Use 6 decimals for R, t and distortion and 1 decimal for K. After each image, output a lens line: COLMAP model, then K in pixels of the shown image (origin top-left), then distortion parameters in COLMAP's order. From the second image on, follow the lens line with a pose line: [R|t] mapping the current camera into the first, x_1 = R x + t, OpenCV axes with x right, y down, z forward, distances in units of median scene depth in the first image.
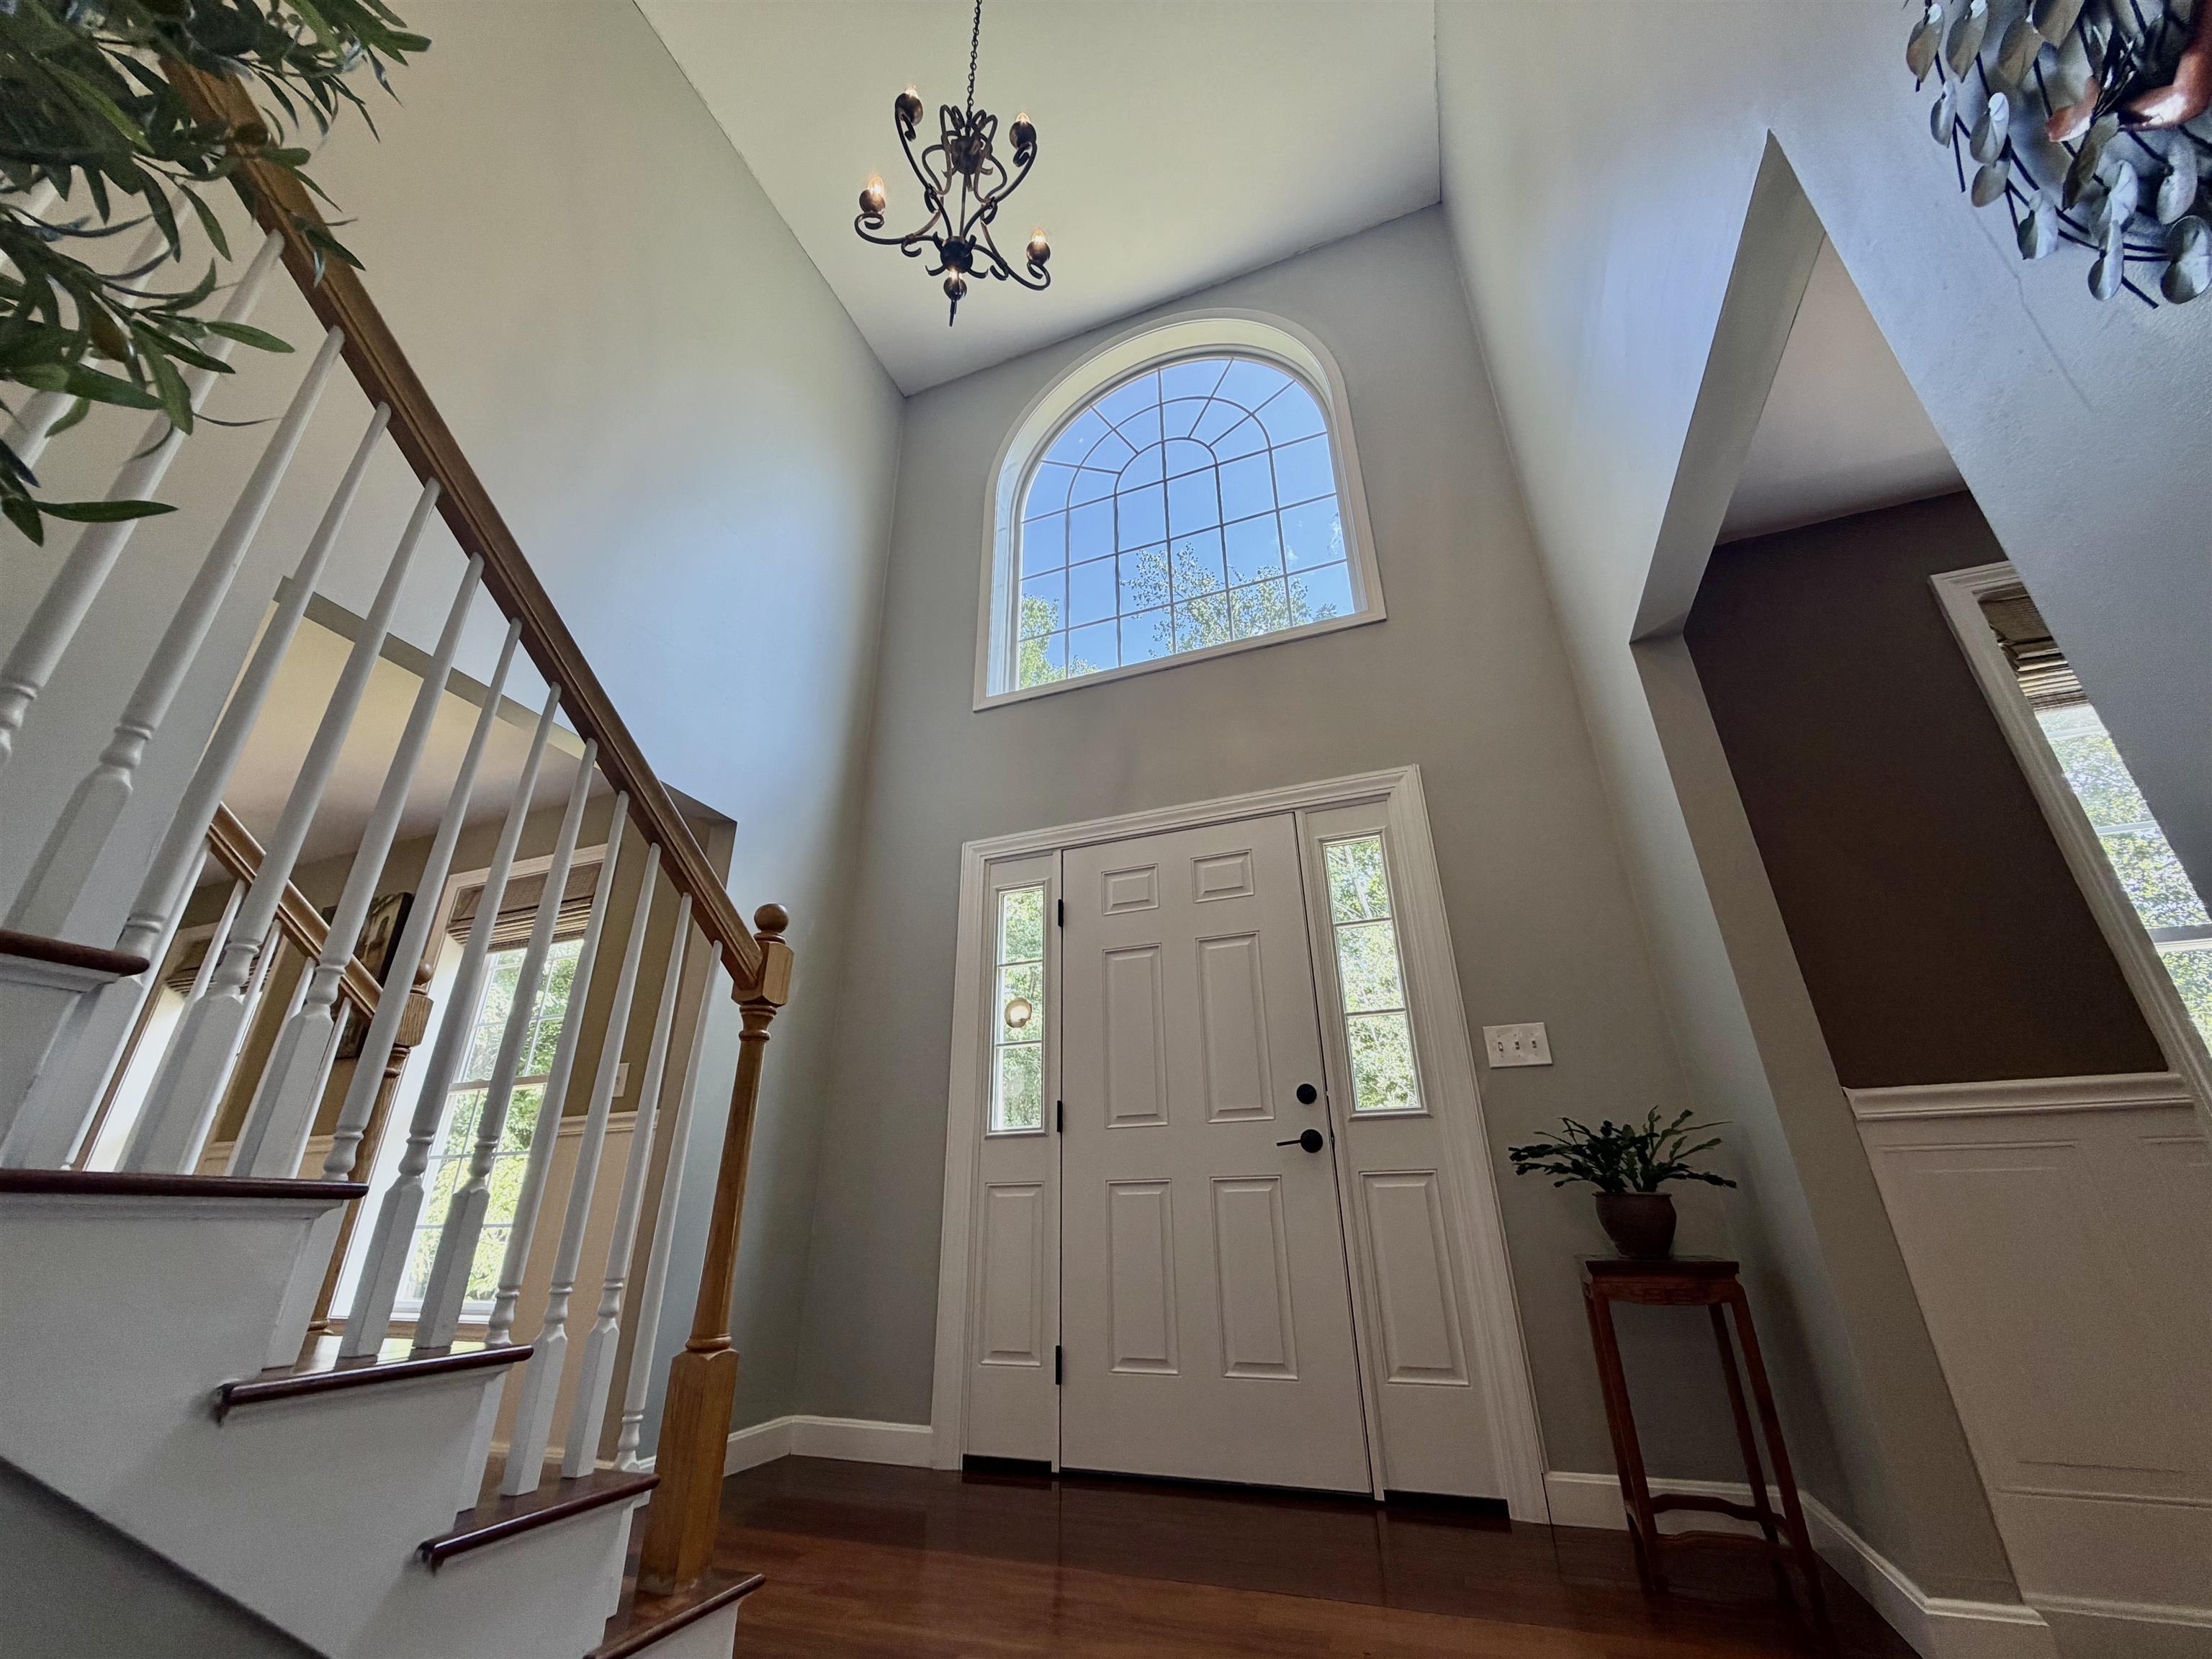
lens RADIAL K [[882.6, 0, 1101.0], [0, 882.6, 826.5], [0, 0, 1]] dist [-0.000417, 0.000189]
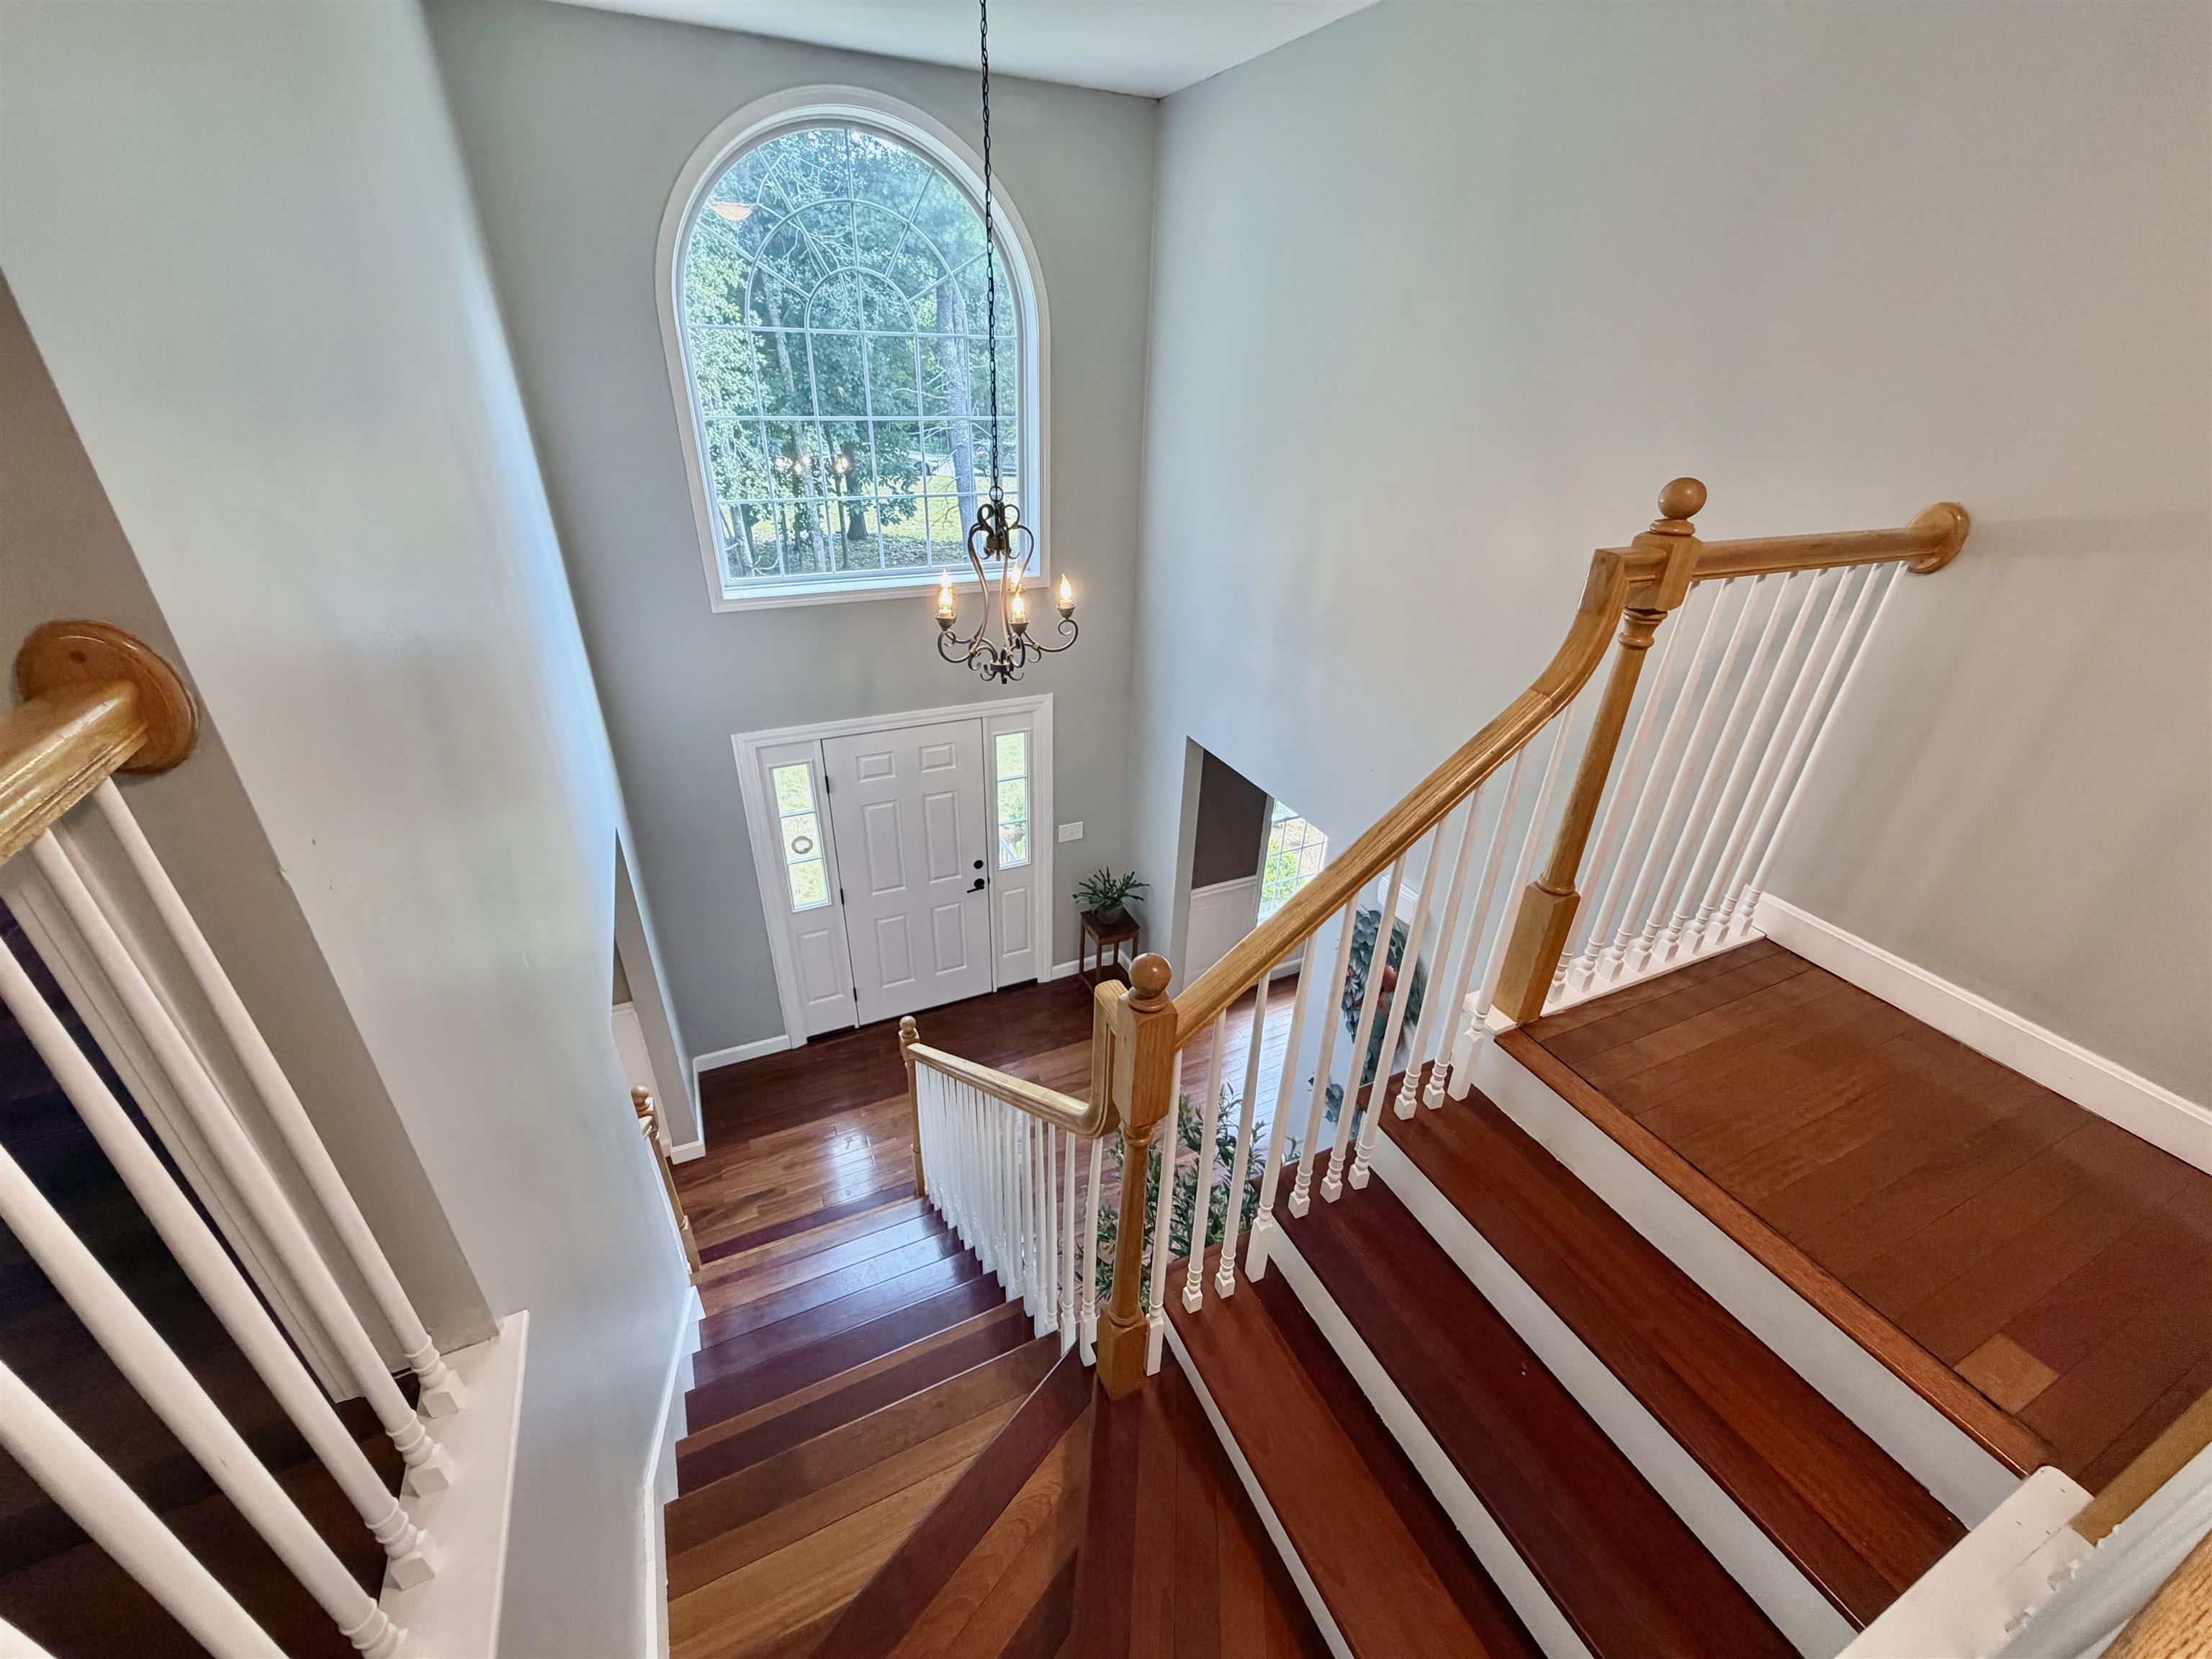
lens RADIAL K [[882.6, 0, 1101.0], [0, 882.6, 826.5], [0, 0, 1]] dist [-0.000417, 0.000189]
pose [[0.688277, -0.313571, 0.654178, -0.822867], [-0.332792, 0.664798, 0.668800, -1.137191], [-0.644612, -0.678024, 0.353211, 0.169548]]
